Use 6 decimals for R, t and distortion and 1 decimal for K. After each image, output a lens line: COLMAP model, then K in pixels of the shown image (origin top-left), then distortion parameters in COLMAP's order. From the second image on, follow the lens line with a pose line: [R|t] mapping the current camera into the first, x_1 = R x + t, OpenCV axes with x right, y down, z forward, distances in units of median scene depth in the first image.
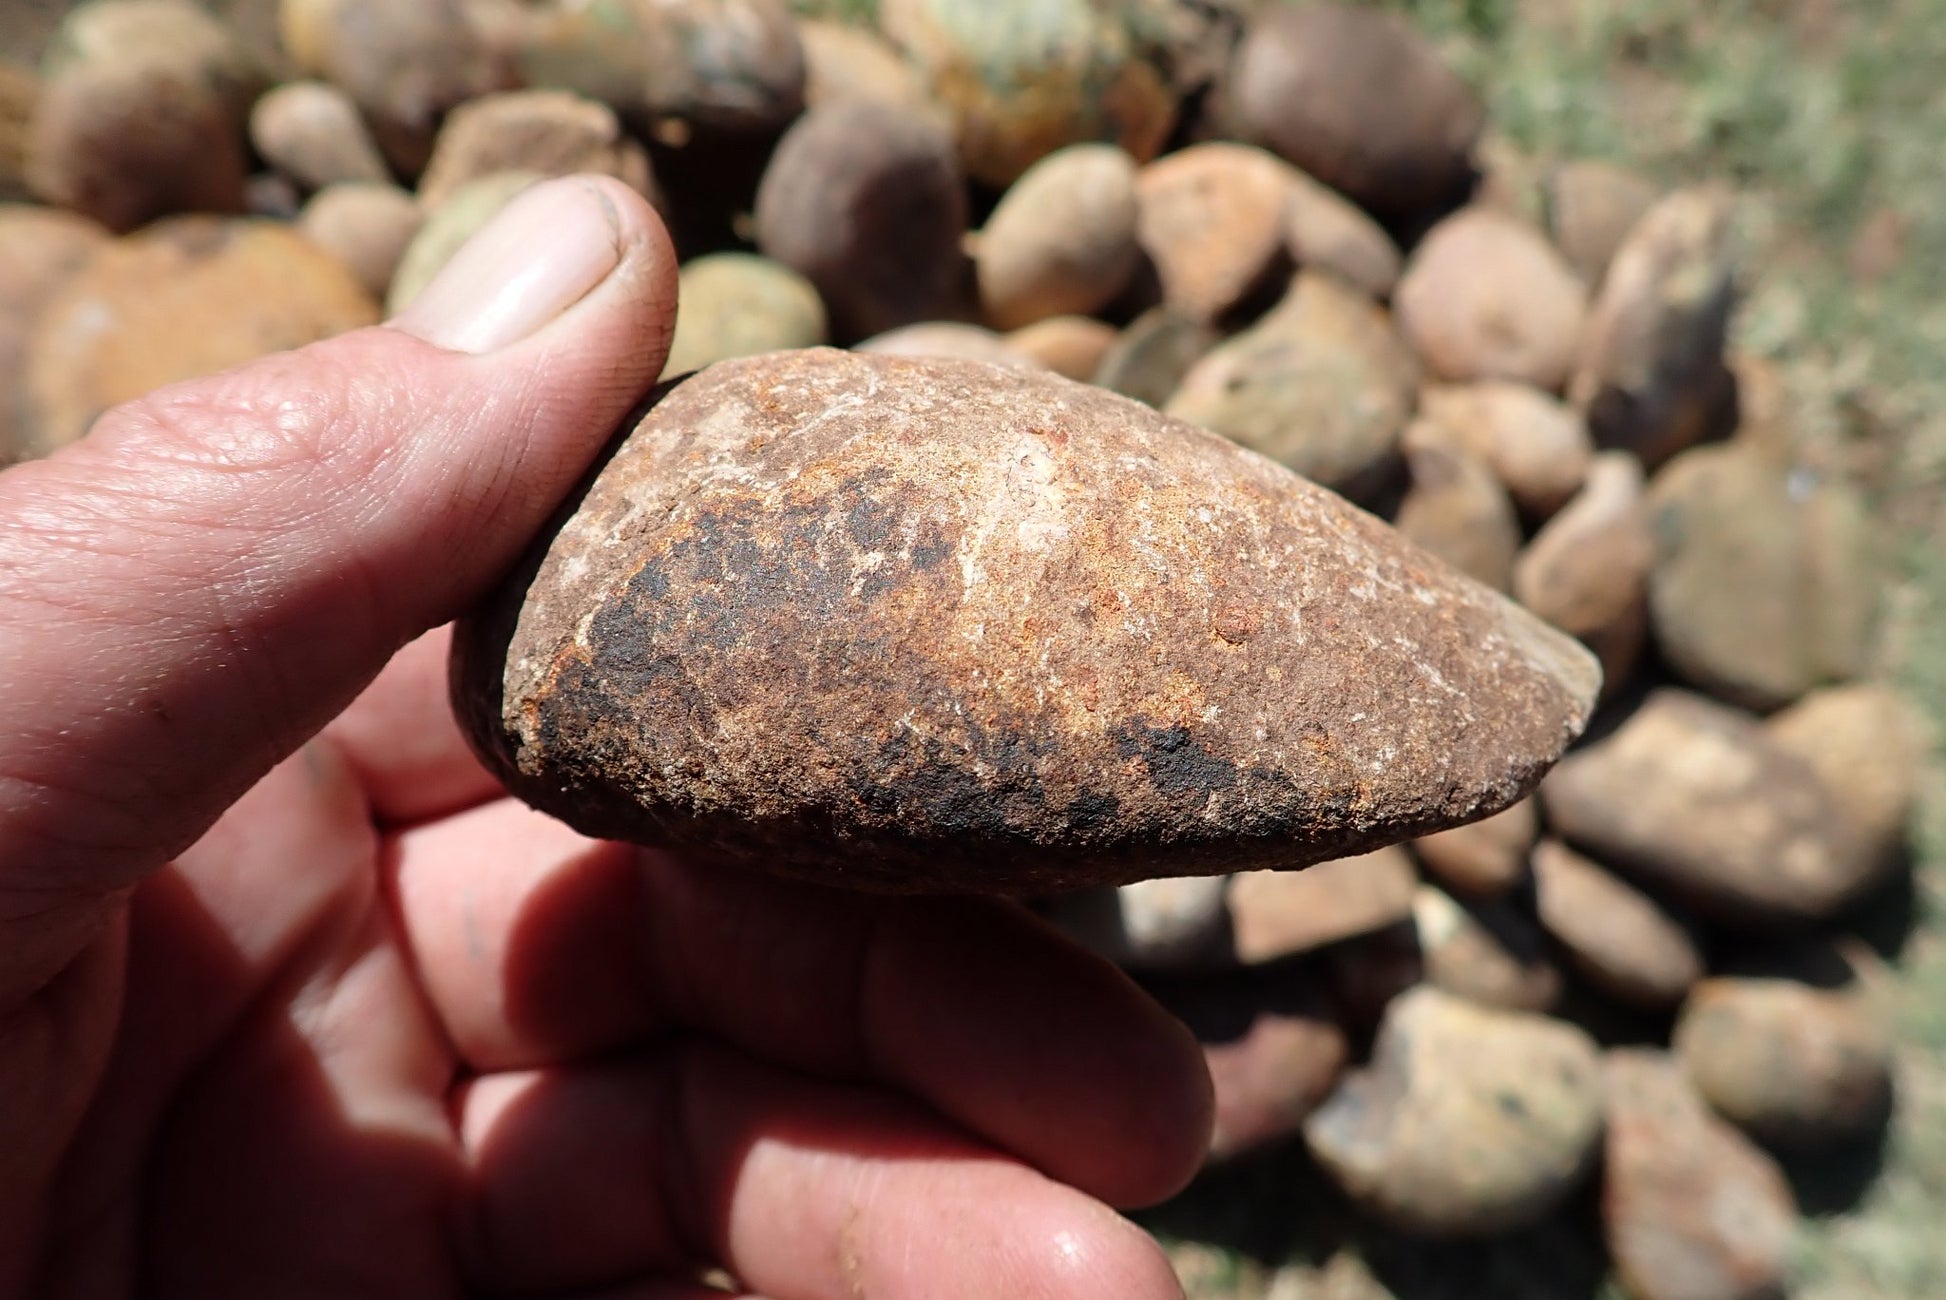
lens RADIAL K [[1456.6, 0, 960.9], [0, 1456.6, 634.8], [0, 0, 1]] dist [-0.000501, -0.002078]
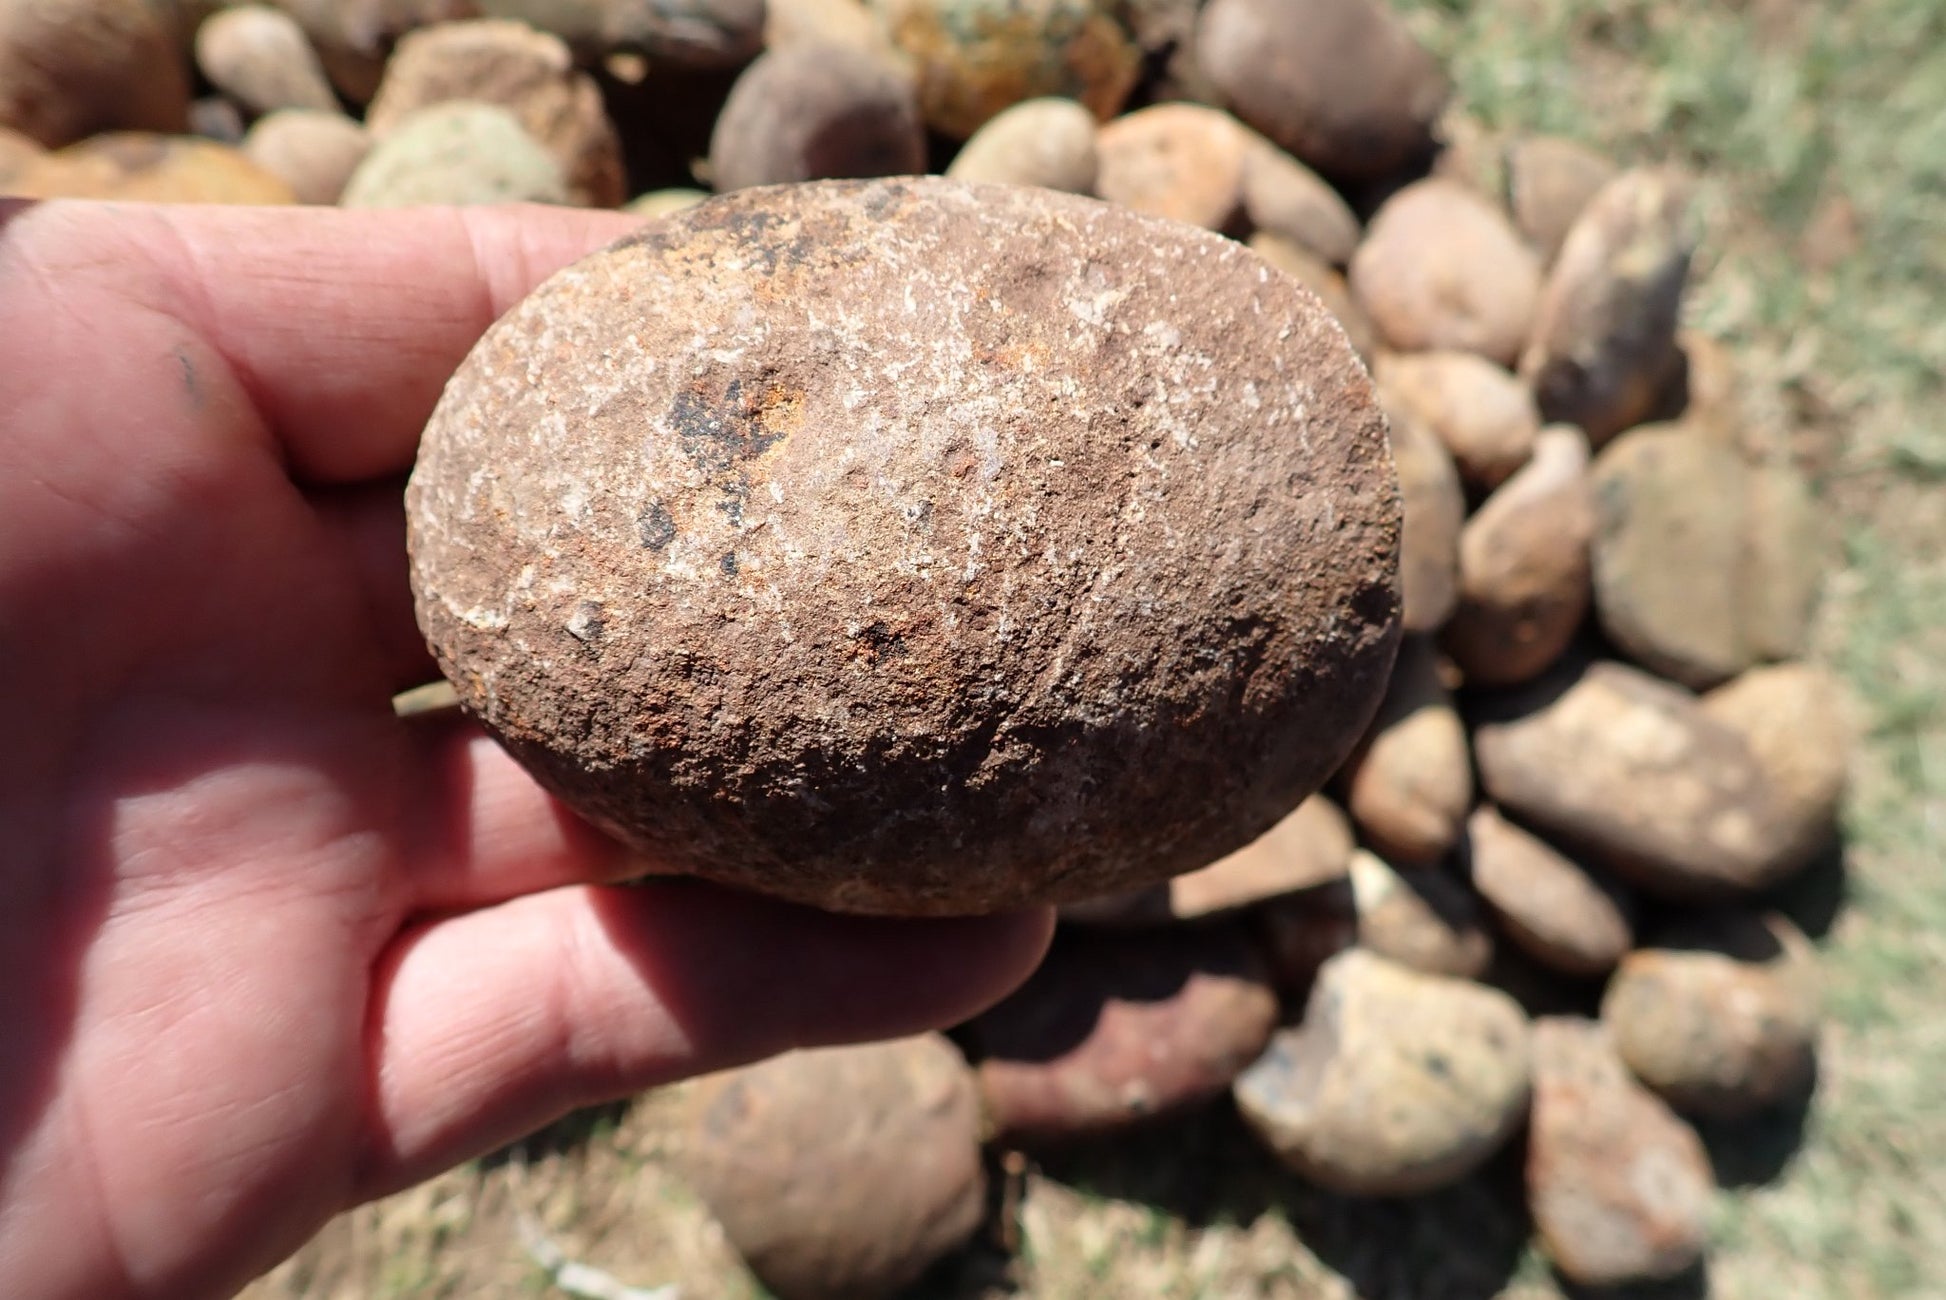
lens RADIAL K [[1456.6, 0, 960.9], [0, 1456.6, 634.8], [0, 0, 1]] dist [-0.000501, -0.002078]
pose [[0.999266, 0.028512, 0.025569, 0.012575], [-0.028803, 0.999524, 0.011077, 0.020631], [-0.025241, -0.011805, 0.999612, 0.003917]]
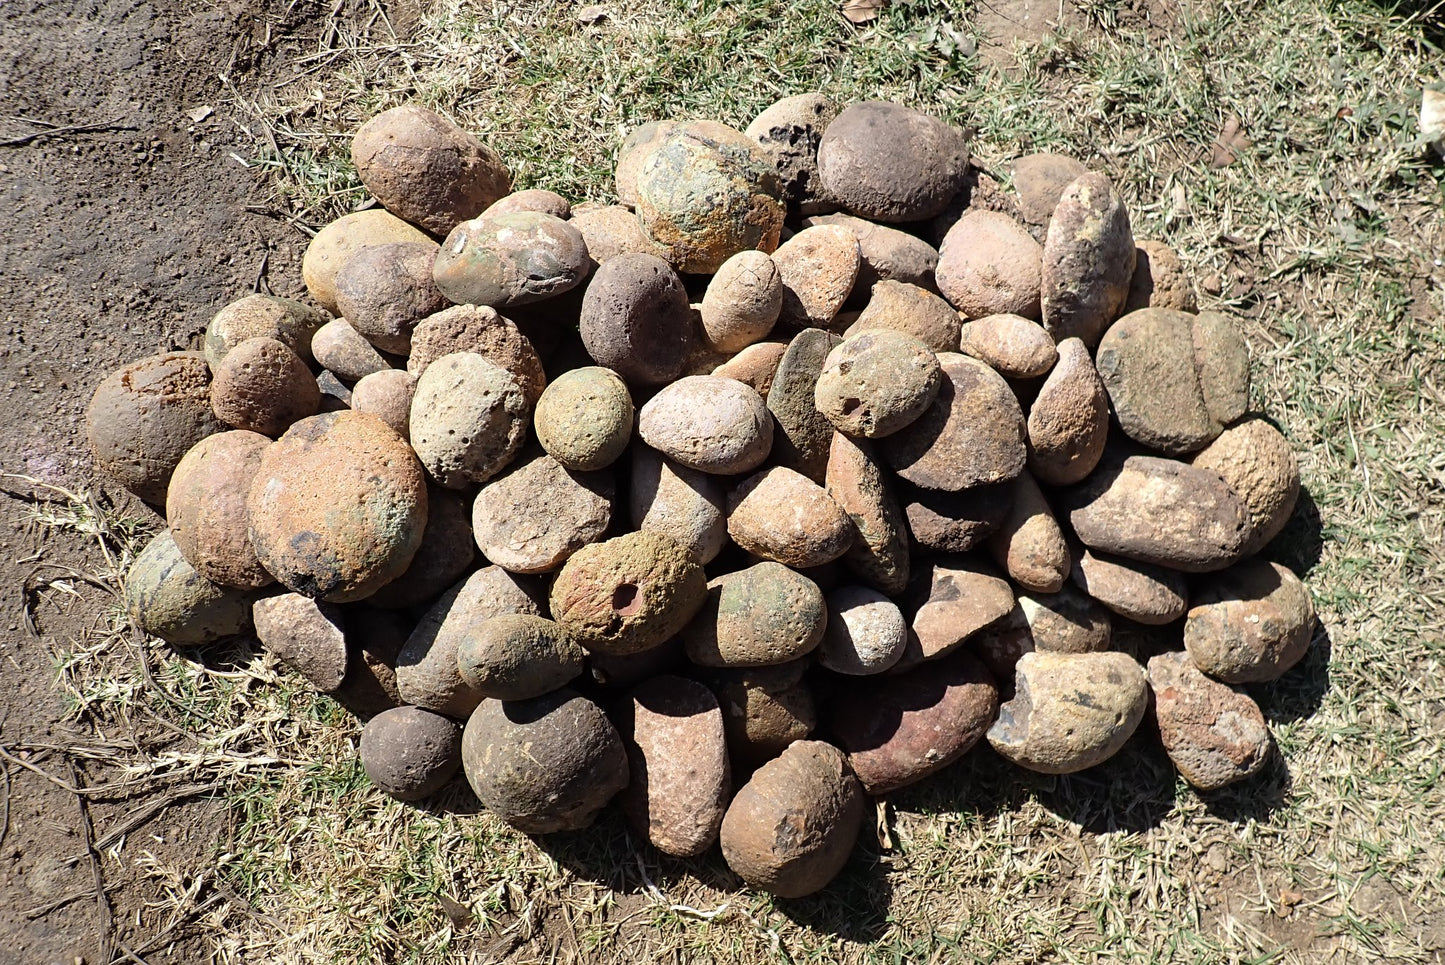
lens RADIAL K [[1081.6, 0, 713.5], [0, 1081.6, 471.2], [0, 0, 1]] dist [-0.000501, -0.002078]
pose [[0.965492, -0.249064, -0.076100, 0.084464], [0.251602, 0.967491, 0.025651, -0.106581], [0.067237, -0.043913, 0.996770, -0.367623]]
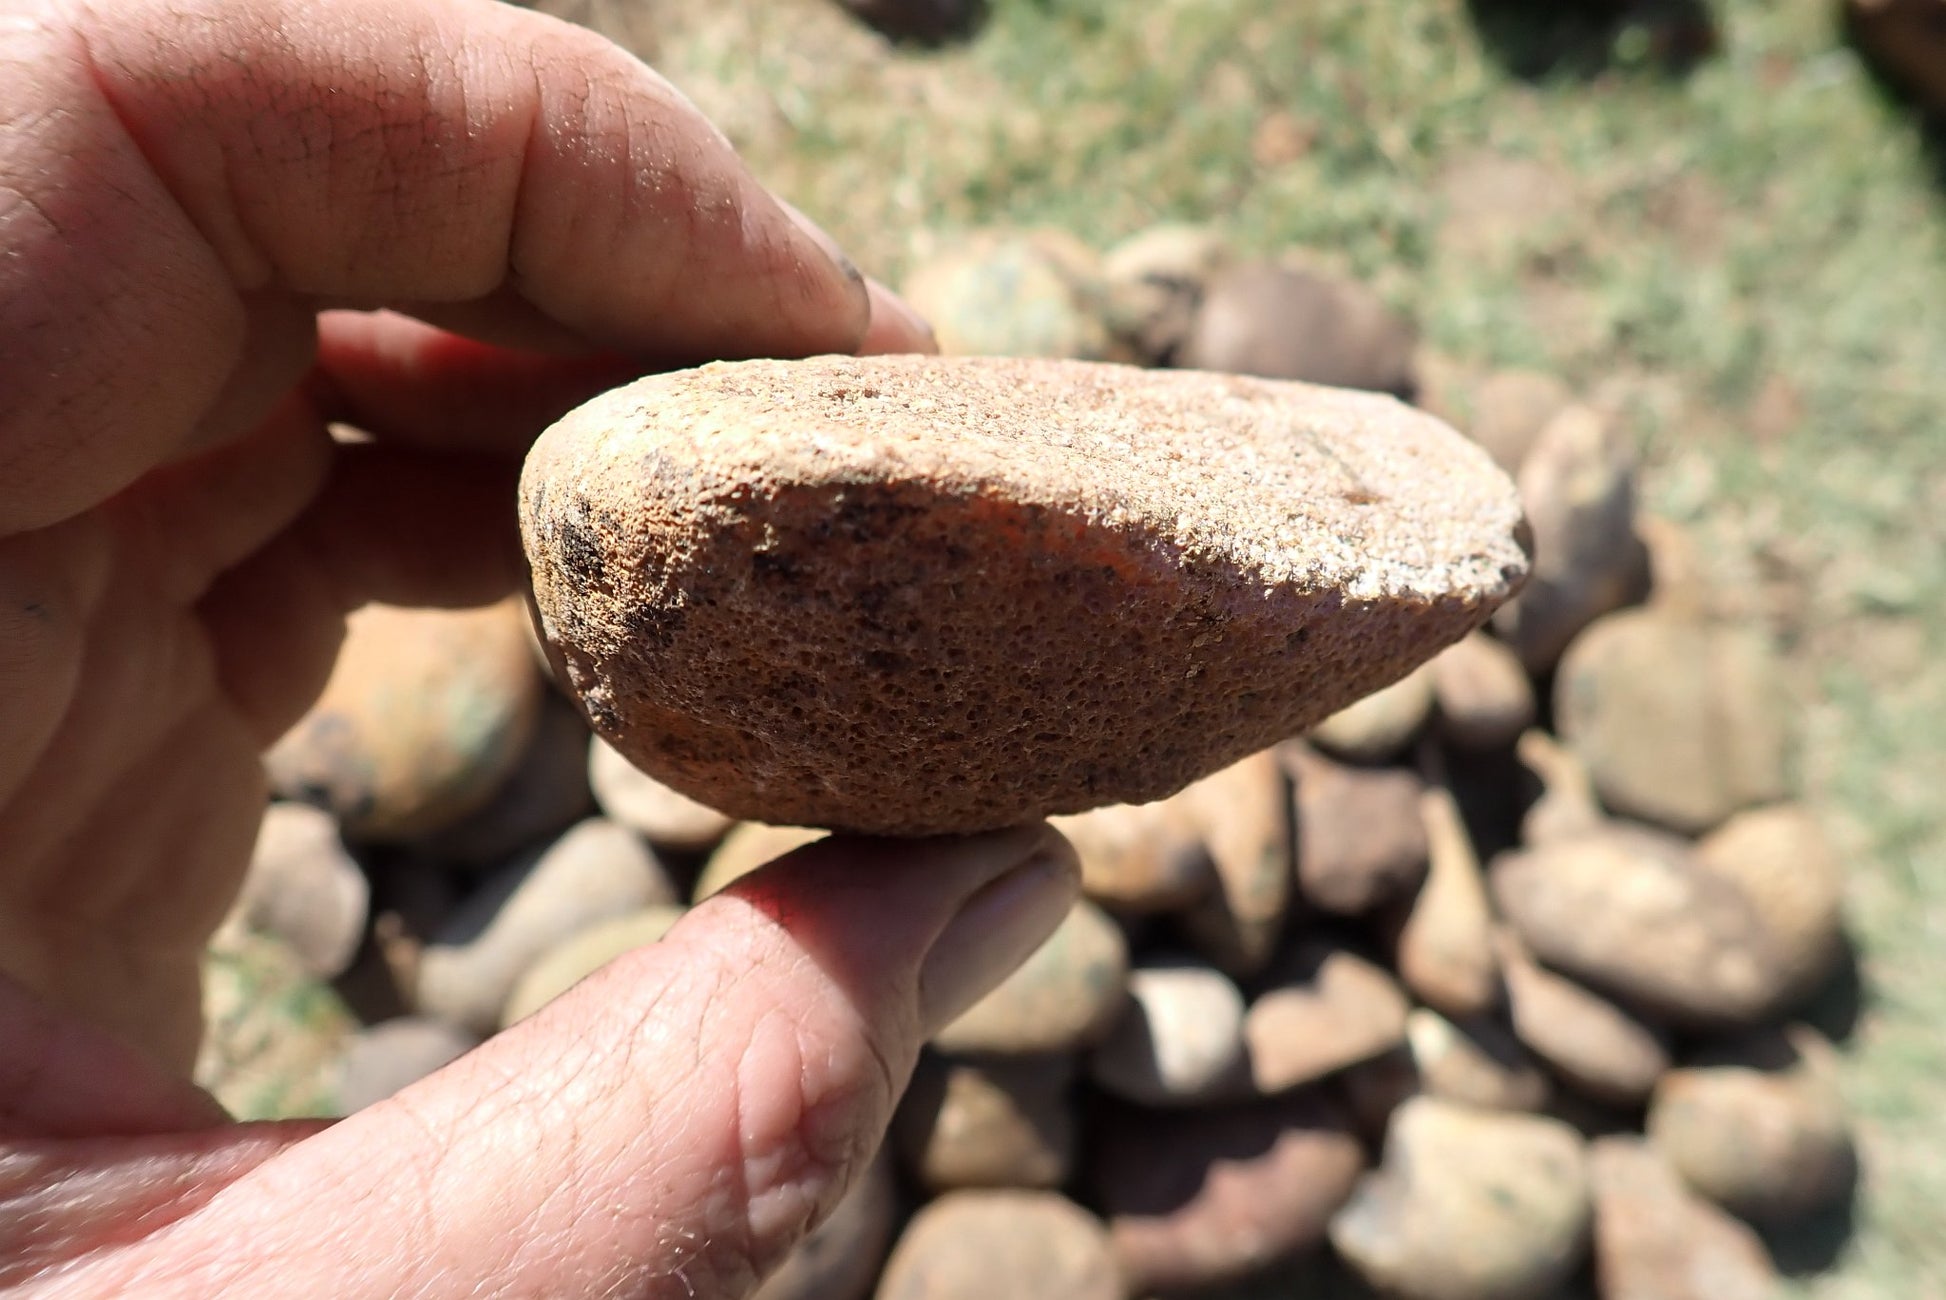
lens RADIAL K [[1456.6, 0, 960.9], [0, 1456.6, 634.8], [0, 0, 1]] dist [-0.000501, -0.002078]
pose [[0.995972, -0.082562, -0.034967, 0.017070], [0.079263, 0.993046, -0.087050, -0.055161], [0.041911, 0.083928, 0.995590, -0.209079]]
